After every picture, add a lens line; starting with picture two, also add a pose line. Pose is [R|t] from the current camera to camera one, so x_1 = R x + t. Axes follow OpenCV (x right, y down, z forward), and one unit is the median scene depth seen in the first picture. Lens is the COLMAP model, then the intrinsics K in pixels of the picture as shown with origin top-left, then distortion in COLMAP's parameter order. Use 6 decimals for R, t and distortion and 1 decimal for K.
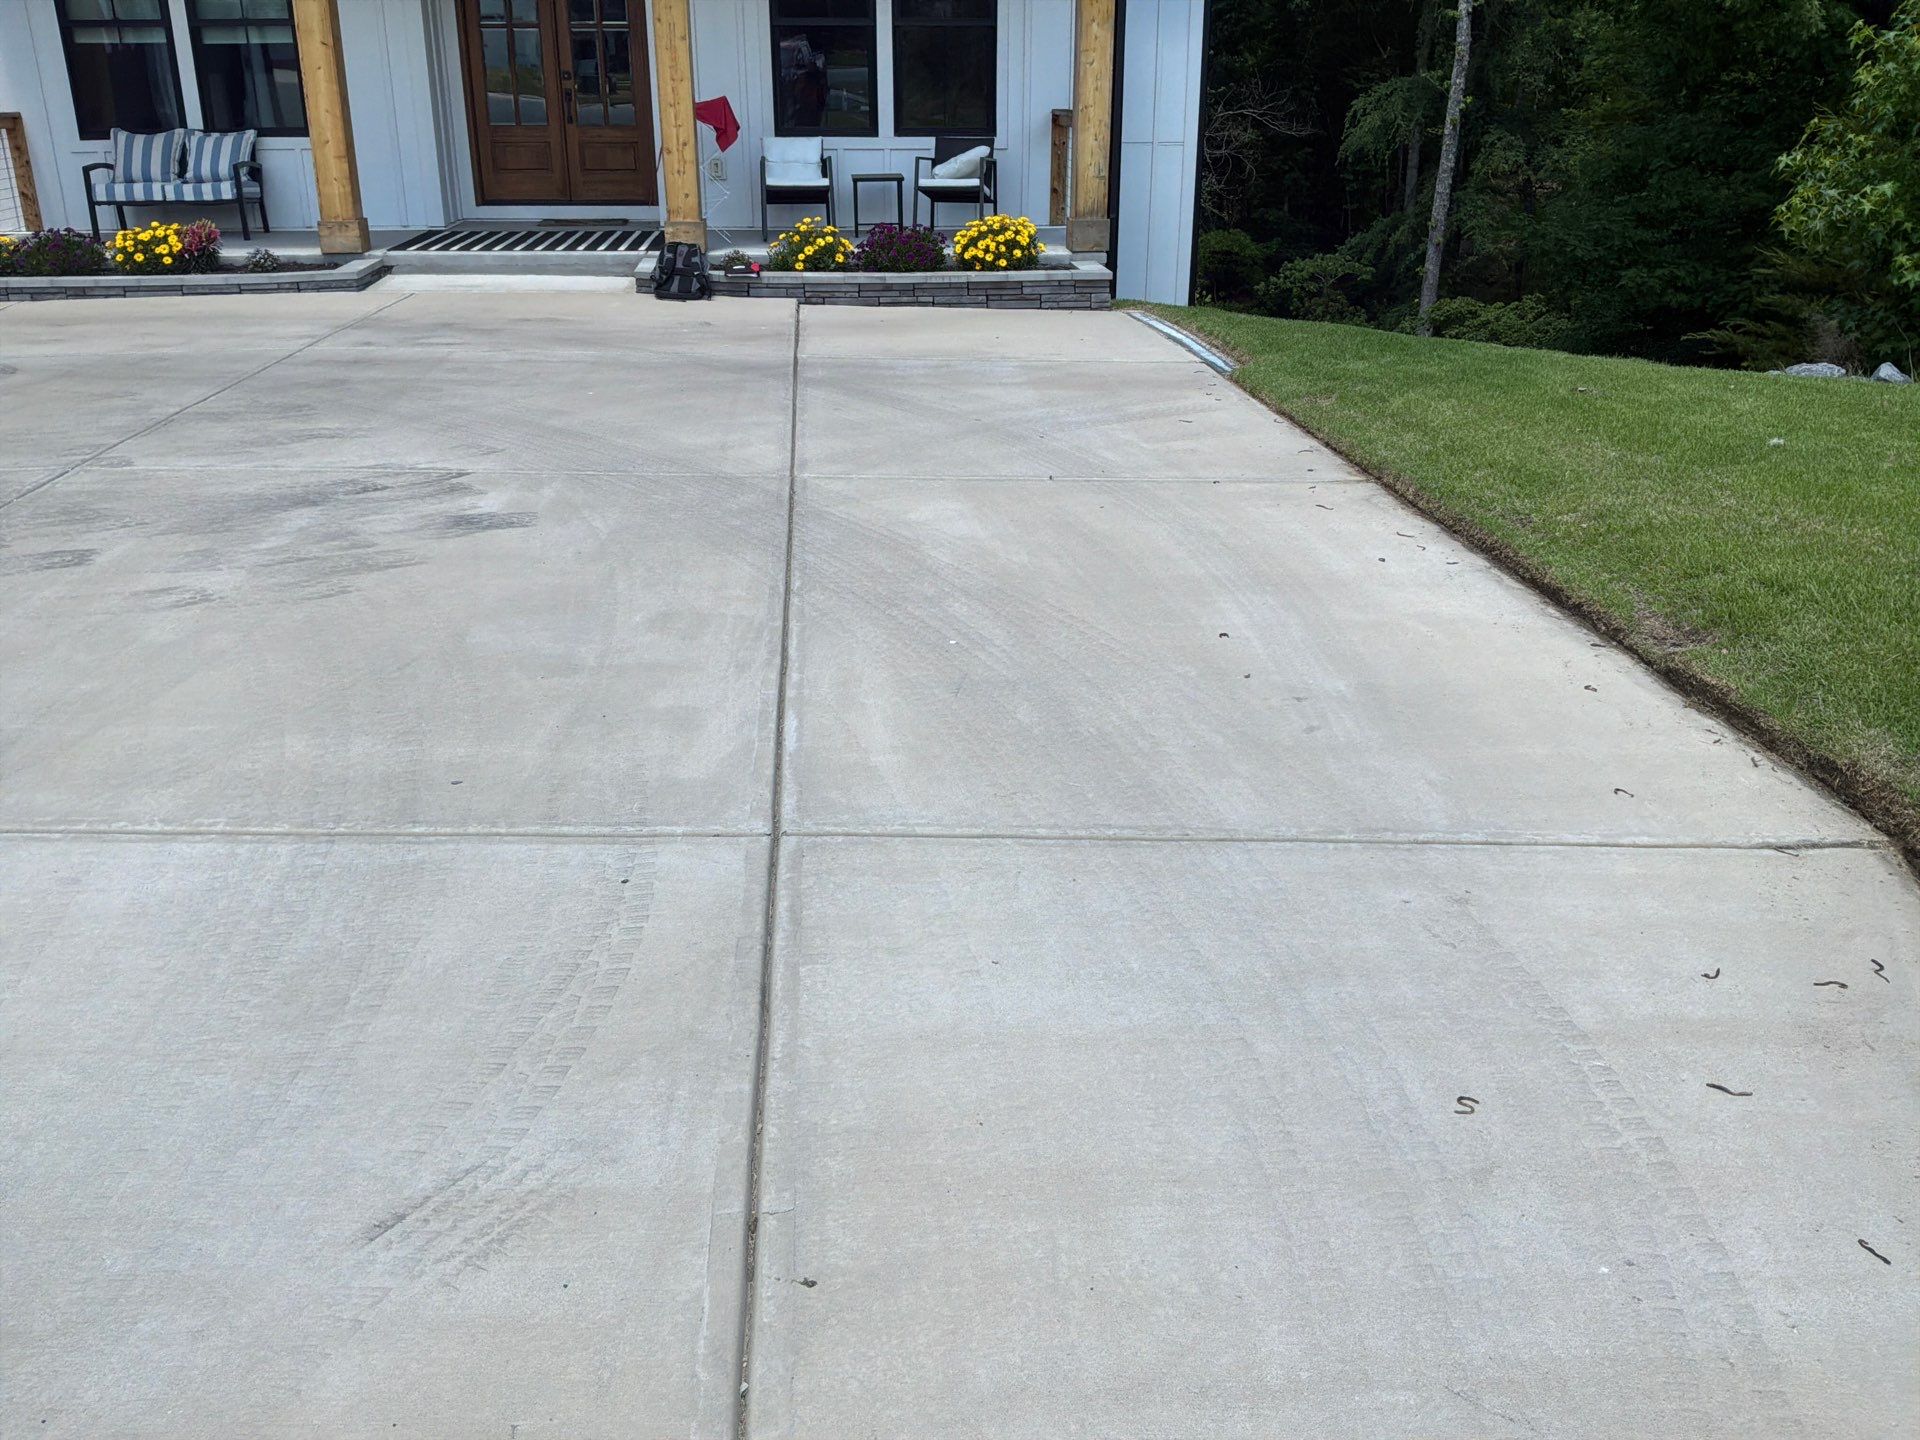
lens RADIAL K [[1608.9, 0, 960.0], [0, 1608.9, 720.0], [0, 0, 1]] dist [0.050459, -0.129435]
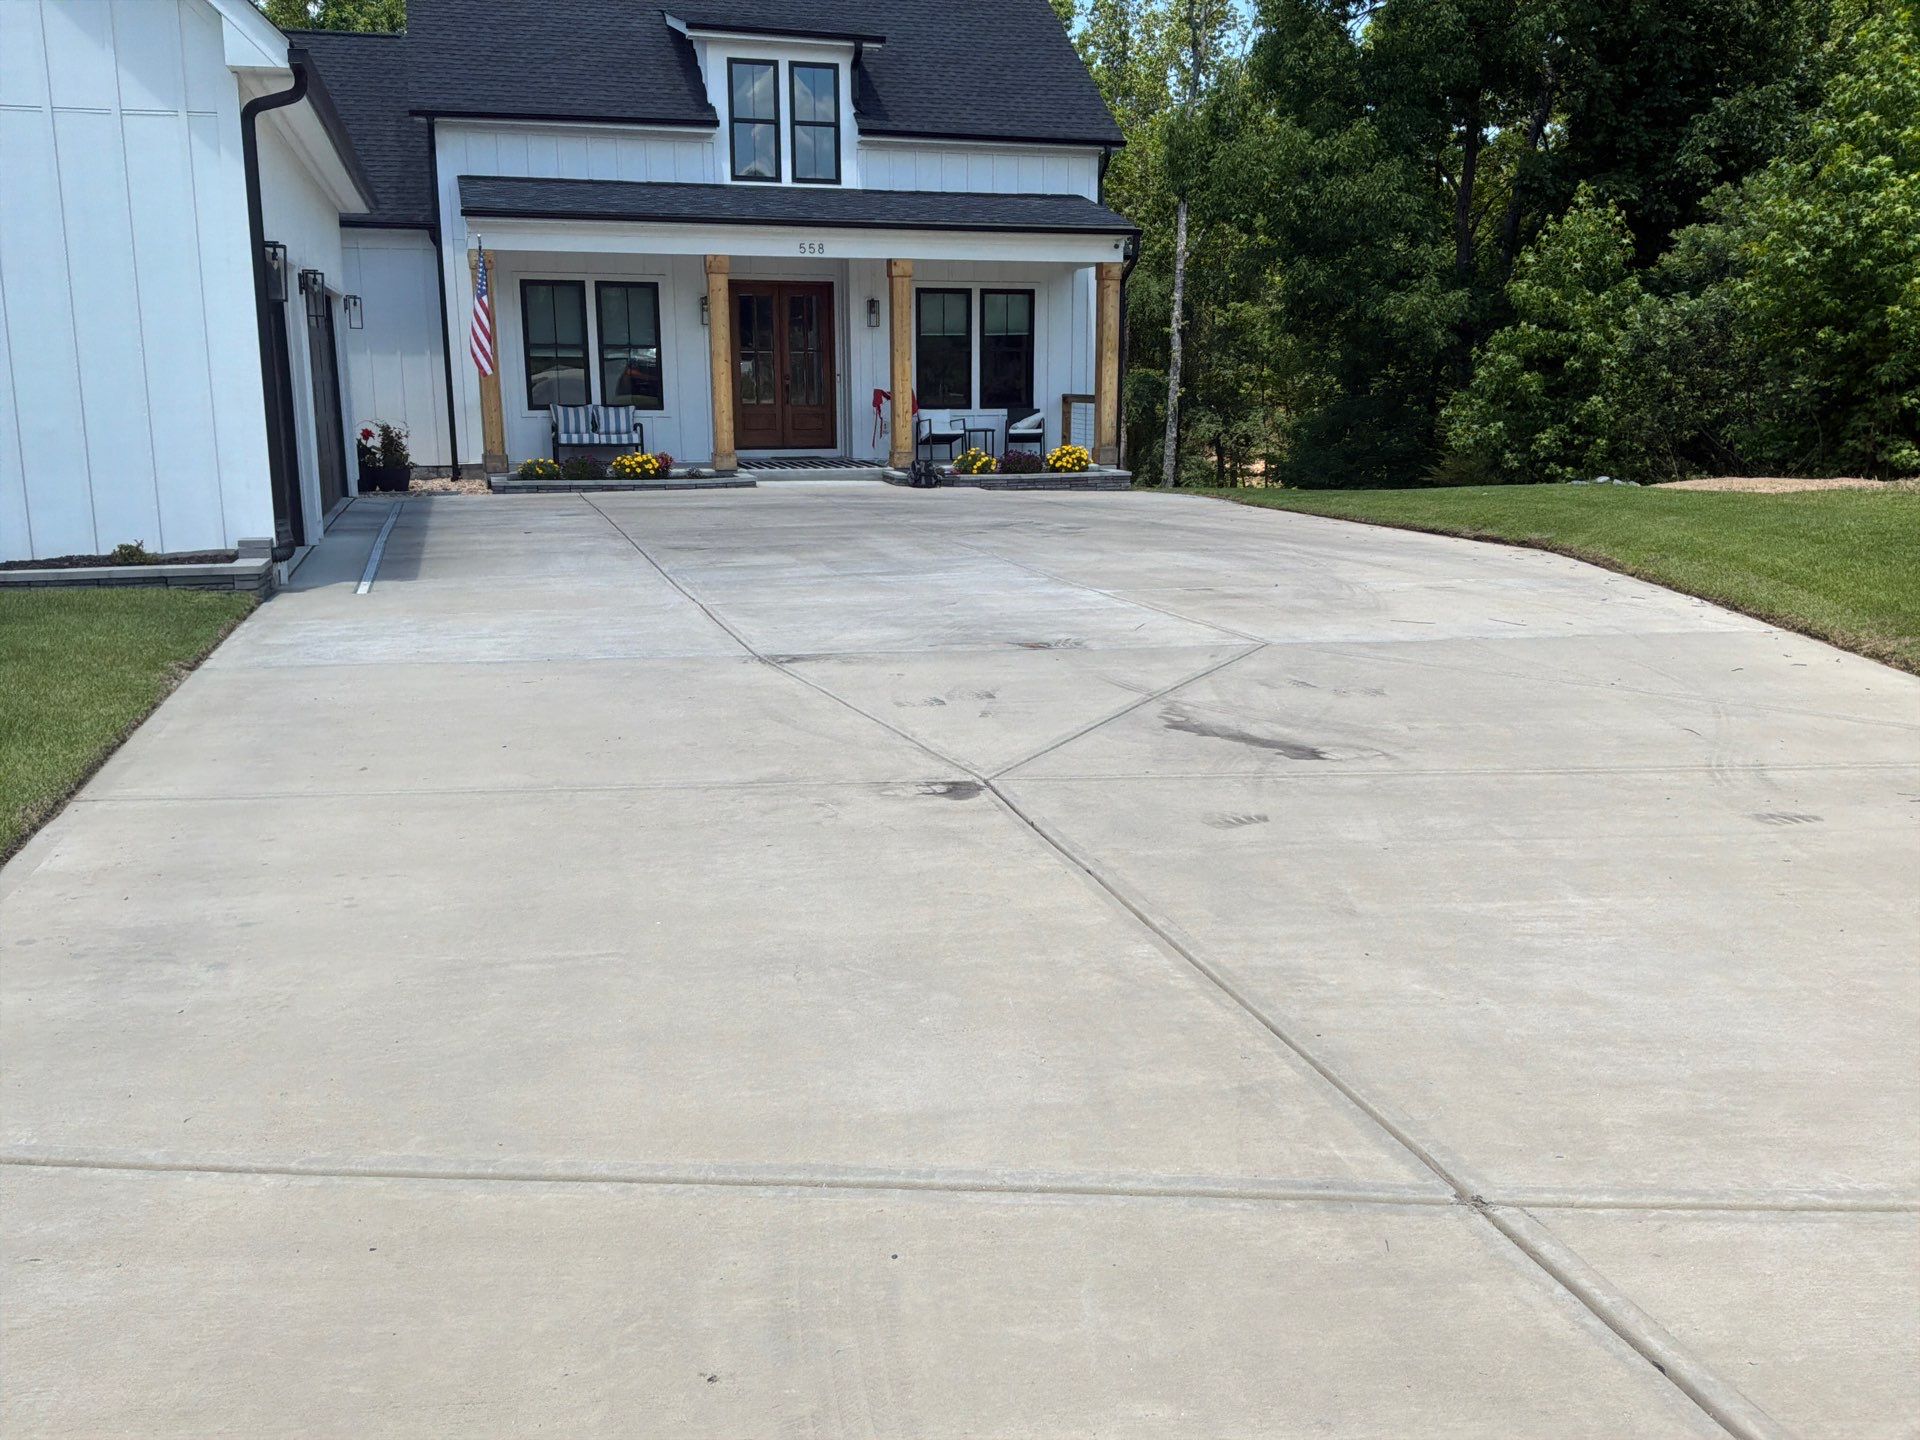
lens RADIAL K [[1608.9, 0, 960.0], [0, 1608.9, 720.0], [0, 0, 1]] dist [0.050459, -0.129435]
pose [[0.977677, -0.047260, 0.204729, -0.472764], [0.080708, 0.984095, -0.158251, 0.279776], [-0.193994, 0.171241, 0.965941, -0.714277]]
